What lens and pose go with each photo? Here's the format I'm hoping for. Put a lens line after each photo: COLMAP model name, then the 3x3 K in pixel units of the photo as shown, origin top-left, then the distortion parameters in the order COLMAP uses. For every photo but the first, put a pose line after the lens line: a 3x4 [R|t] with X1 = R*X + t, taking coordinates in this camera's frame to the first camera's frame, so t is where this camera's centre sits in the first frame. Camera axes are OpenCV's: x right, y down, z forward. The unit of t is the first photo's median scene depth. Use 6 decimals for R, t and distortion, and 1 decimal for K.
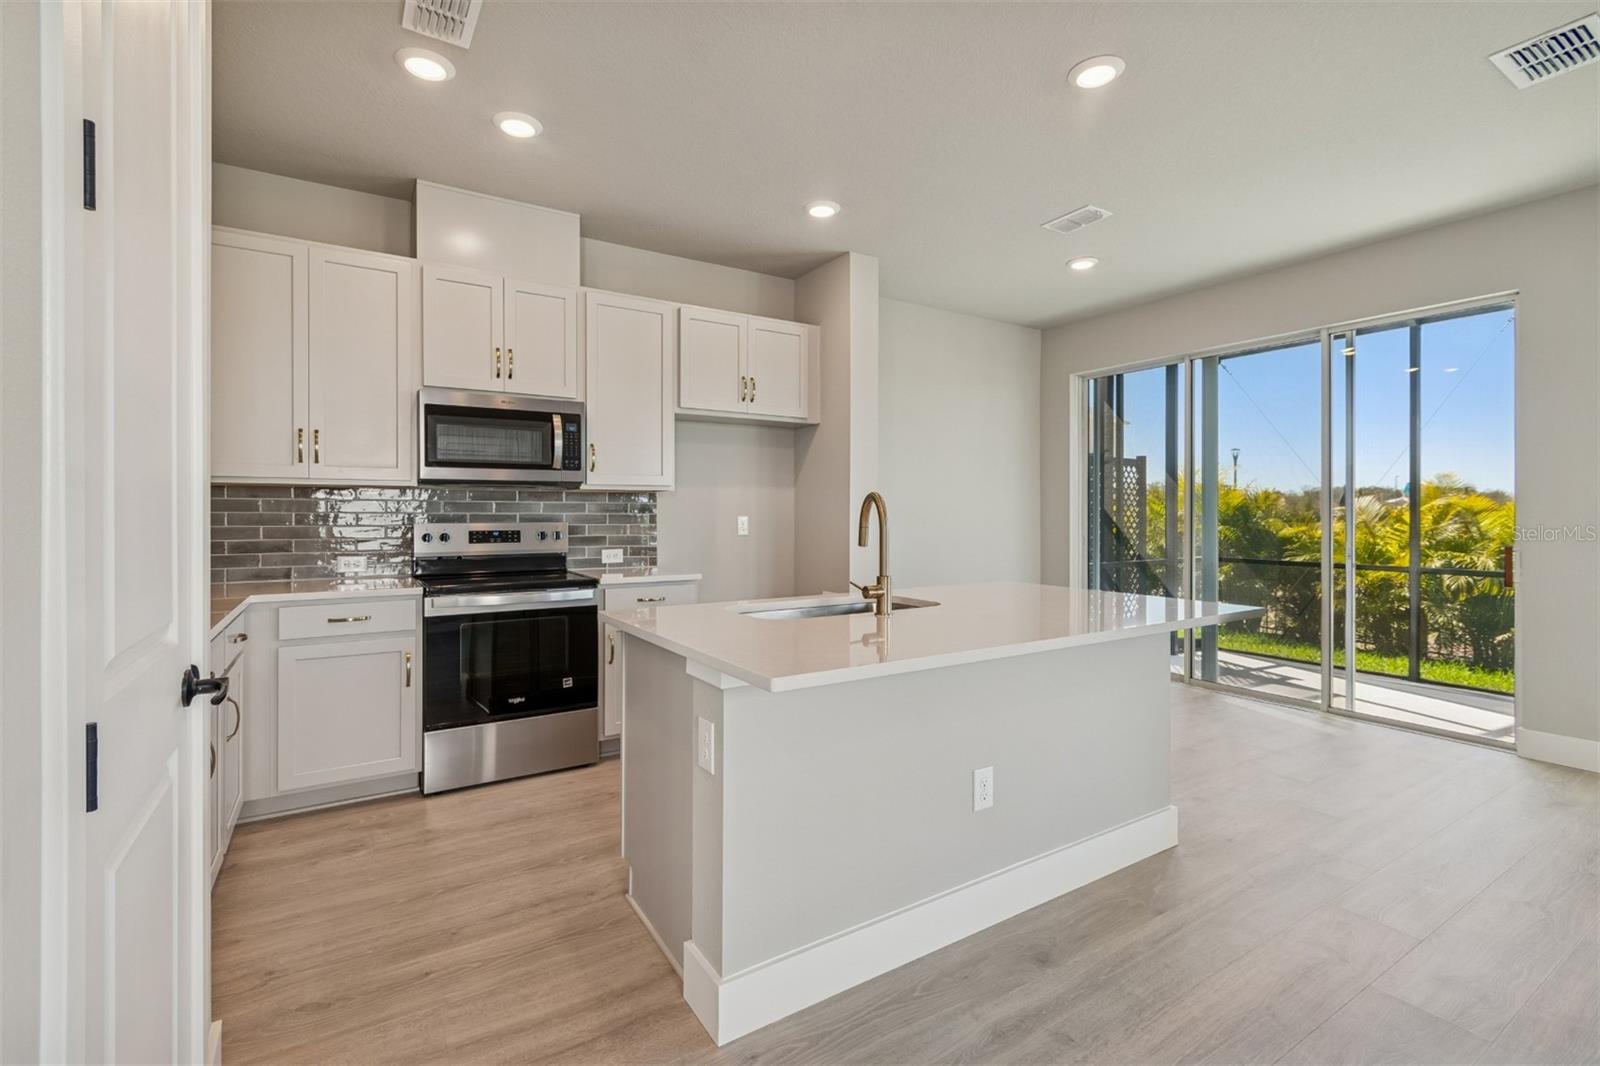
lens RADIAL K [[714.6, 0, 793.7], [0, 714.6, 516.2], [0, 0, 1]] dist [0.004002, 0.000029]
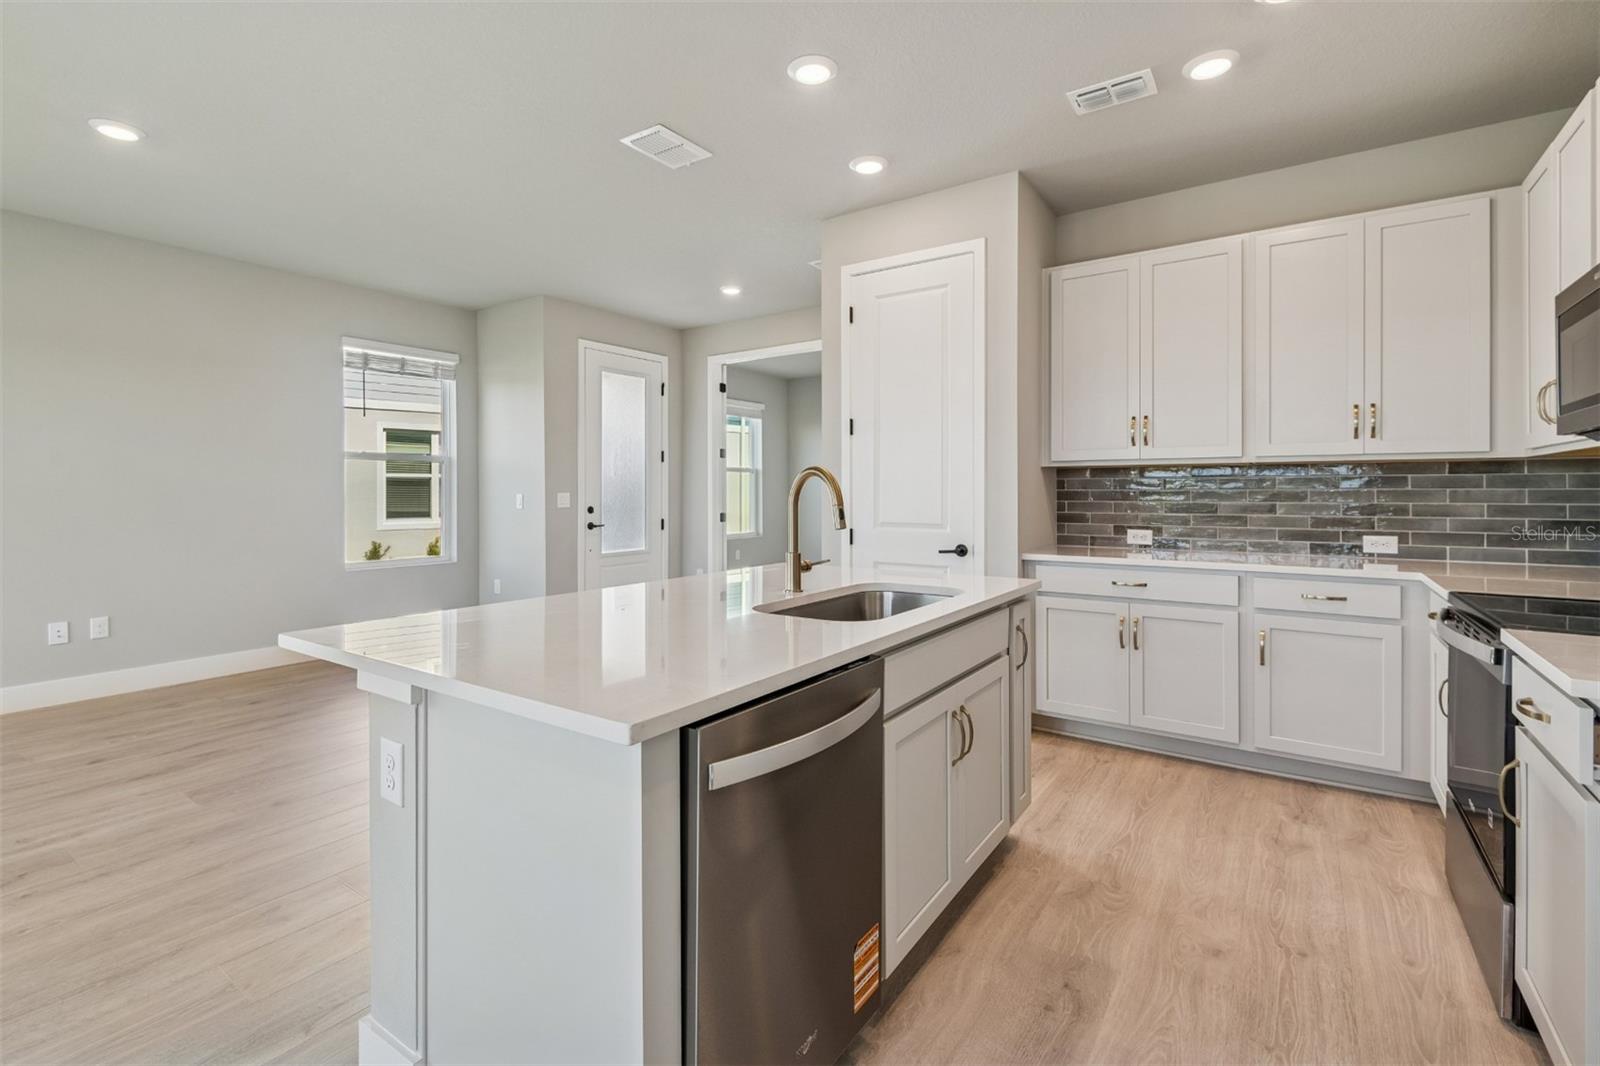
lens RADIAL K [[726.7, 0, 787.1], [0, 726.7, 490.8], [0, 0, 1]] dist [0.001643, -0.000196]
pose [[-0.921913, -0.000351, -0.387397, 0.329043], [-0.001984, 0.999991, 0.003817, -0.003176], [0.387392, 0.004288, -0.921905, 1.199968]]
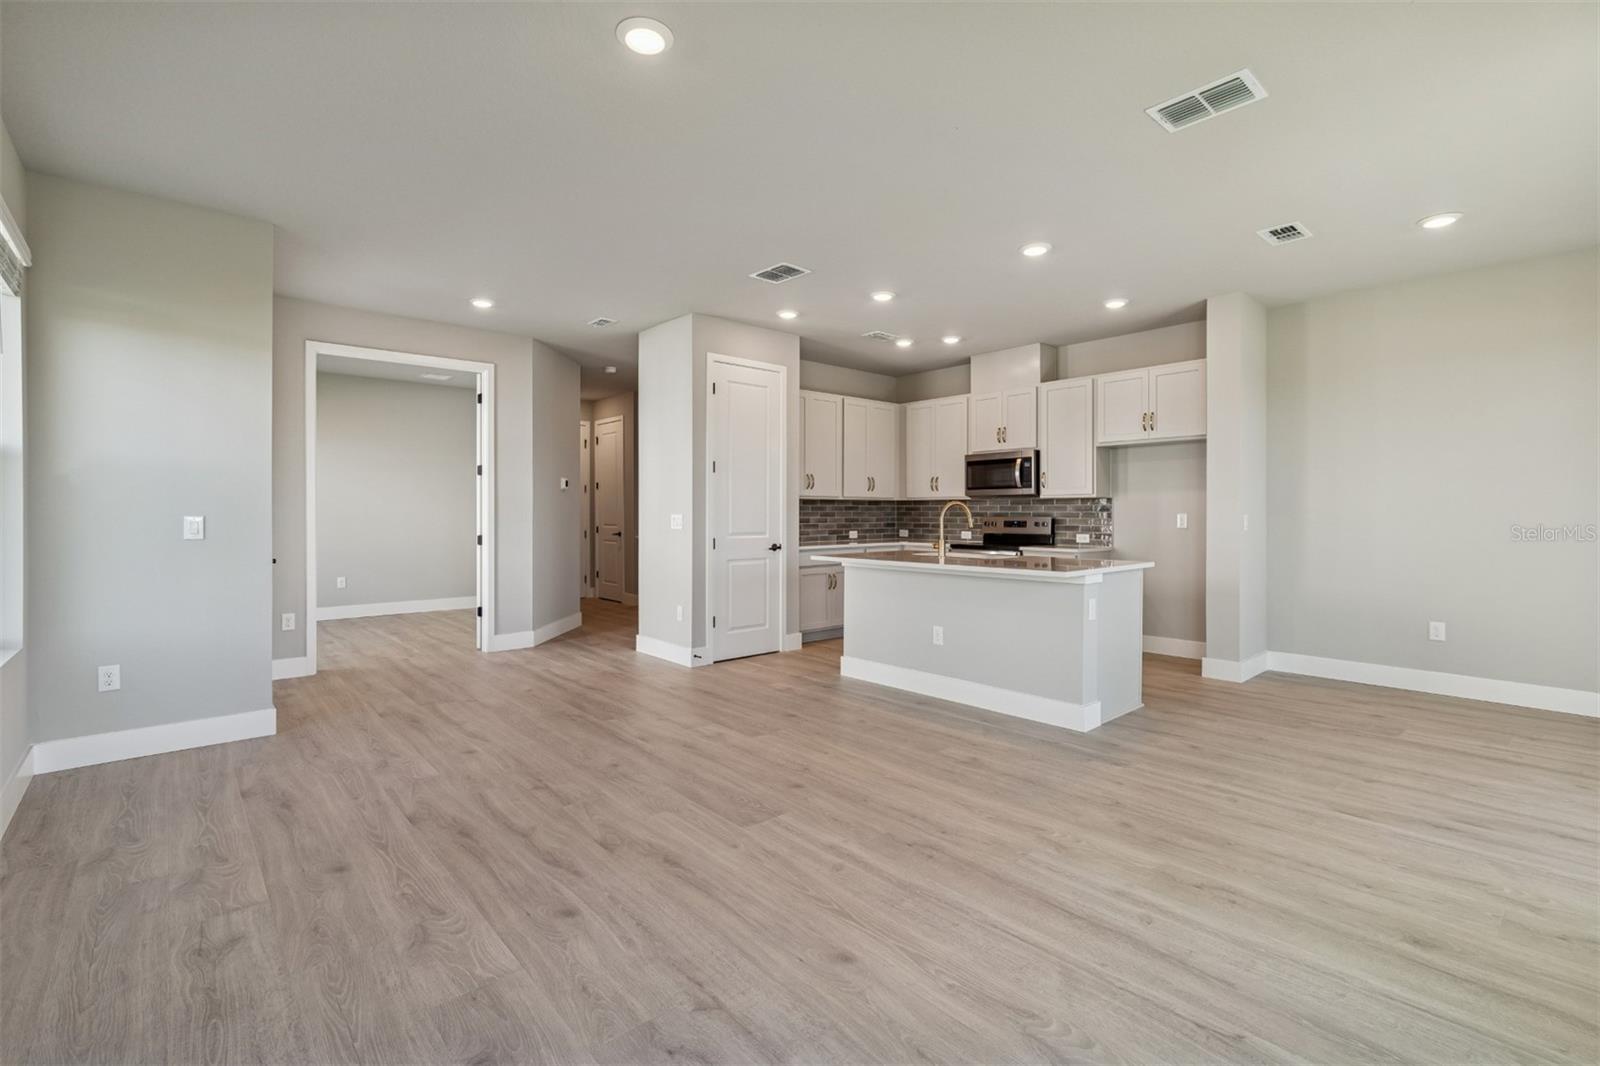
lens RADIAL K [[714.6, 0, 793.7], [0, 714.6, 516.2], [0, 0, 1]] dist [0.004002, 0.000029]
pose [[0.161752, 0.003609, -0.986825, 1.390888], [-0.004821, 0.999984, 0.002867, 0.005482], [0.986820, 0.004293, 0.161767, 0.119076]]
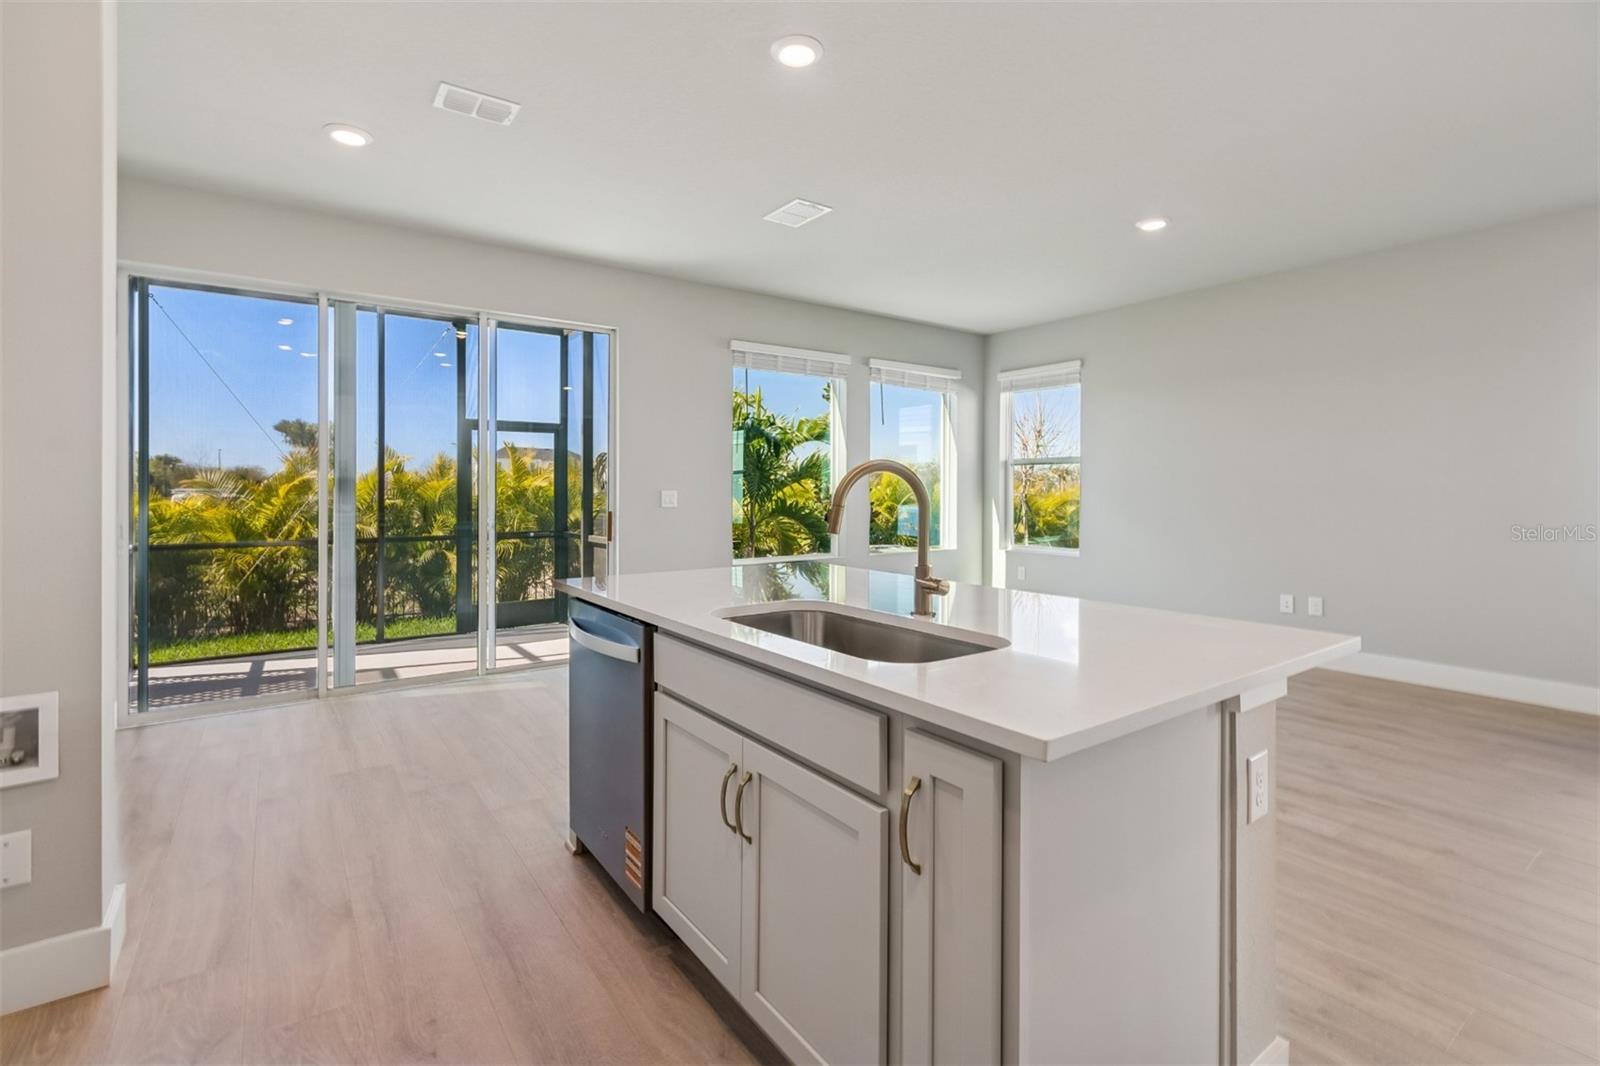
lens RADIAL K [[726.7, 0, 787.1], [0, 726.7, 490.8], [0, 0, 1]] dist [0.001643, -0.000196]
pose [[-0.055889, -0.004230, 0.998428, -0.425375], [0.003626, 0.999984, 0.004439, -0.002351], [-0.998430, 0.003868, -0.055872, 0.744204]]
